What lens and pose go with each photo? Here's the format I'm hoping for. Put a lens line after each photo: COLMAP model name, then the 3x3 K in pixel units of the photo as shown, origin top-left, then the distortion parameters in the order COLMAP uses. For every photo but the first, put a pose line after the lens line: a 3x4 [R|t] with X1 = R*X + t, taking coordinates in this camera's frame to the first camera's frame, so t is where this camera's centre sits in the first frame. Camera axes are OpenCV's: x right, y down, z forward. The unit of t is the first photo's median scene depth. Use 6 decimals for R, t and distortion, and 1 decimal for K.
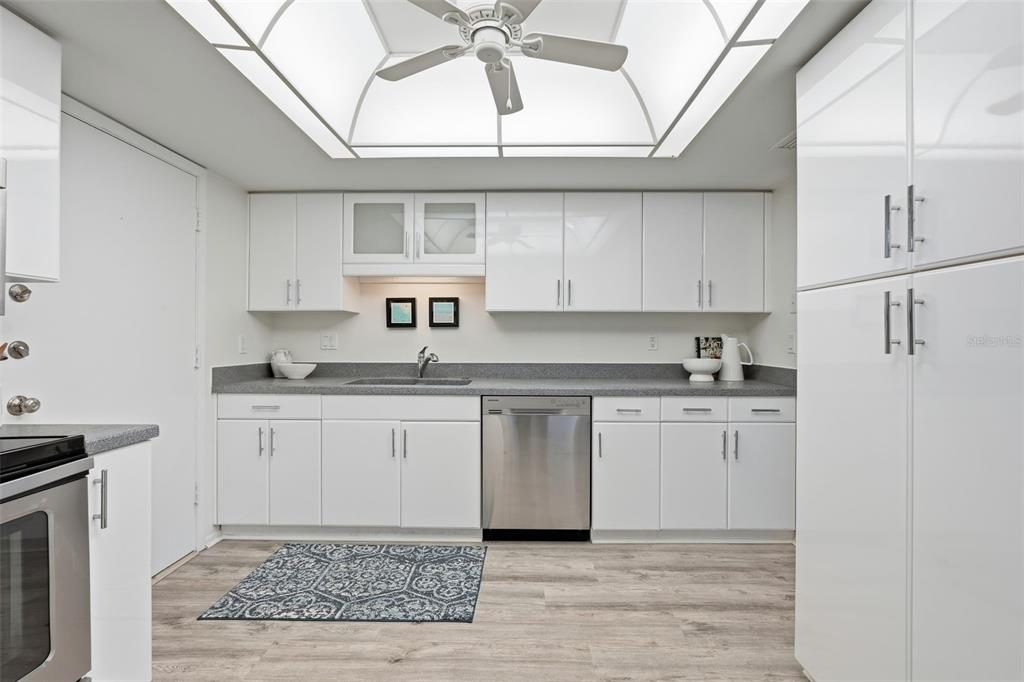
lens RADIAL K [[458.3, 0, 514.0], [0, 458.3, 338.5], [0, 0, 1]] dist [-0.012250, 0.003523]
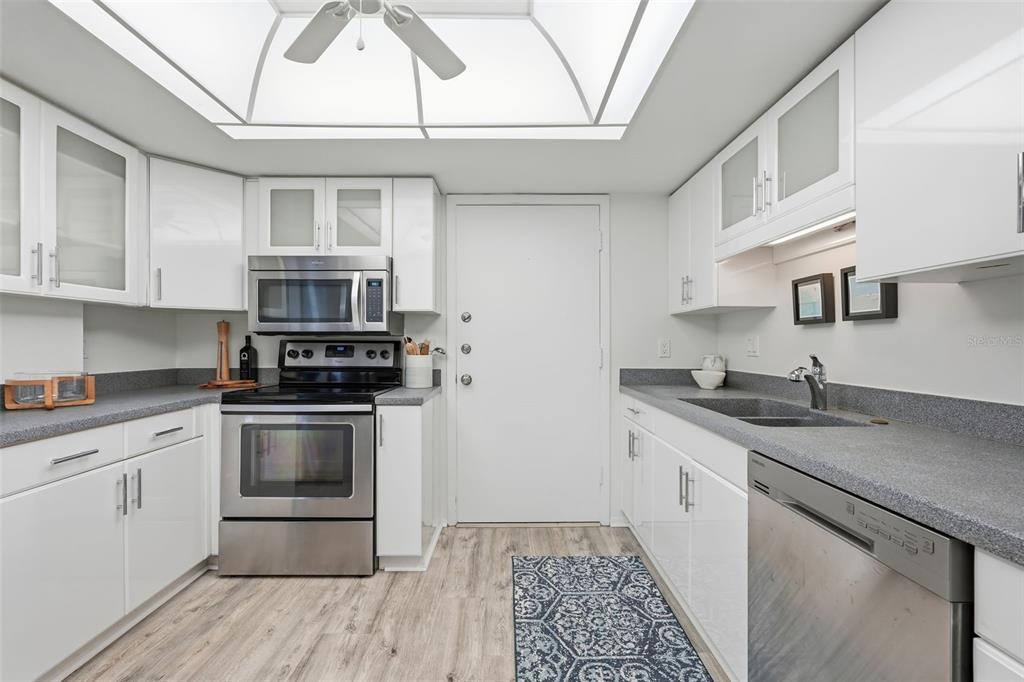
lens RADIAL K [[458.3, 0, 513.5], [0, 458.3, 343.1], [0, 0, 1]] dist [-0.012250, 0.003523]
pose [[0.018063, 0.003333, -0.999831, 0.521260], [0.001648, 0.999993, 0.003363, -0.001777], [0.999835, -0.001709, 0.018057, 0.828810]]
